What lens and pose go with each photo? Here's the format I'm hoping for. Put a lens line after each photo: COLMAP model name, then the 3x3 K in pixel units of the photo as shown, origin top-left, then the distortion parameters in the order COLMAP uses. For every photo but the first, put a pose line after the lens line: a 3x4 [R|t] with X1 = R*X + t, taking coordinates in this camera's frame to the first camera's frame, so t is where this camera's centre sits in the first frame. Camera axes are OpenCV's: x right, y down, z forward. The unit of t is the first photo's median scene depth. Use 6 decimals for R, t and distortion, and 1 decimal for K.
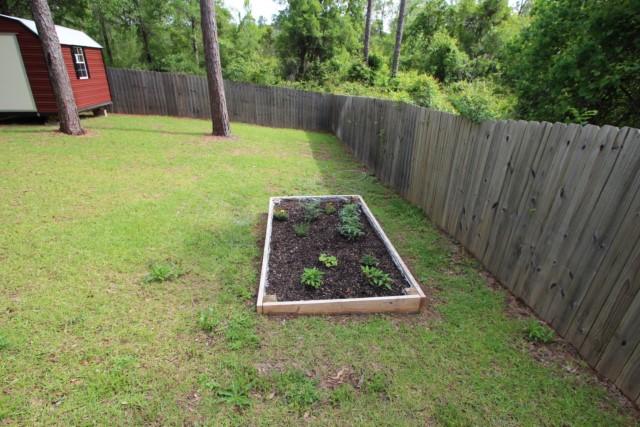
lens RADIAL K [[329.1, 0, 320.0], [0, 329.1, 213.5], [0, 0, 1]] dist [-0.015995, -0.001162]
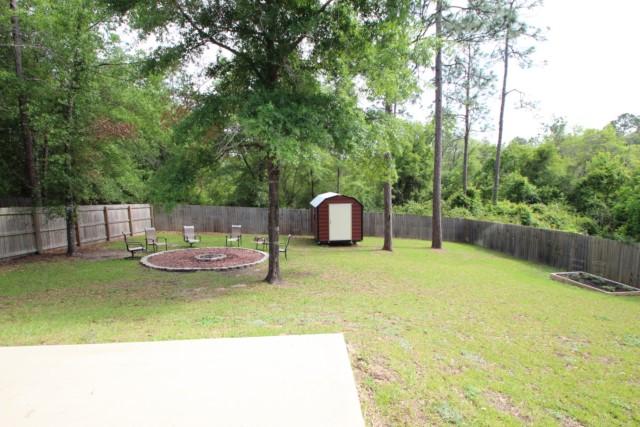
lens RADIAL K [[329.1, 0, 320.0], [0, 329.1, 213.5], [0, 0, 1]] dist [-0.015995, -0.001162]
pose [[0.997987, -0.042512, -0.047052, -0.471147], [0.026218, 0.952232, -0.304249, 0.059572], [0.057739, 0.302403, 0.951430, -0.440158]]
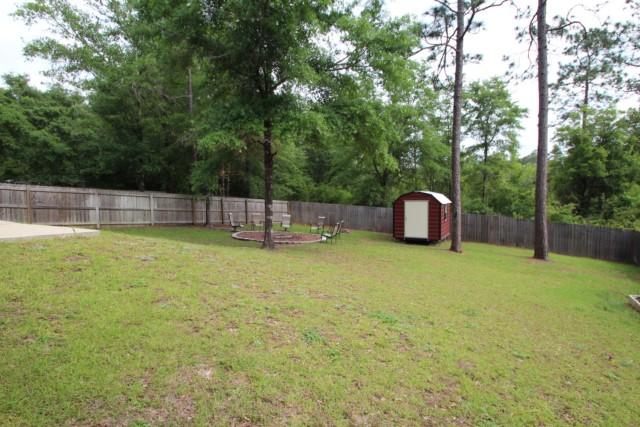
lens RADIAL K [[329.1, 0, 320.0], [0, 329.1, 213.5], [0, 0, 1]] dist [-0.015995, -0.001162]
pose [[0.784934, -0.006872, -0.619542, -0.097446], [-0.212538, 0.936278, -0.279662, 0.099218], [0.581985, 0.351192, 0.733456, -0.377685]]
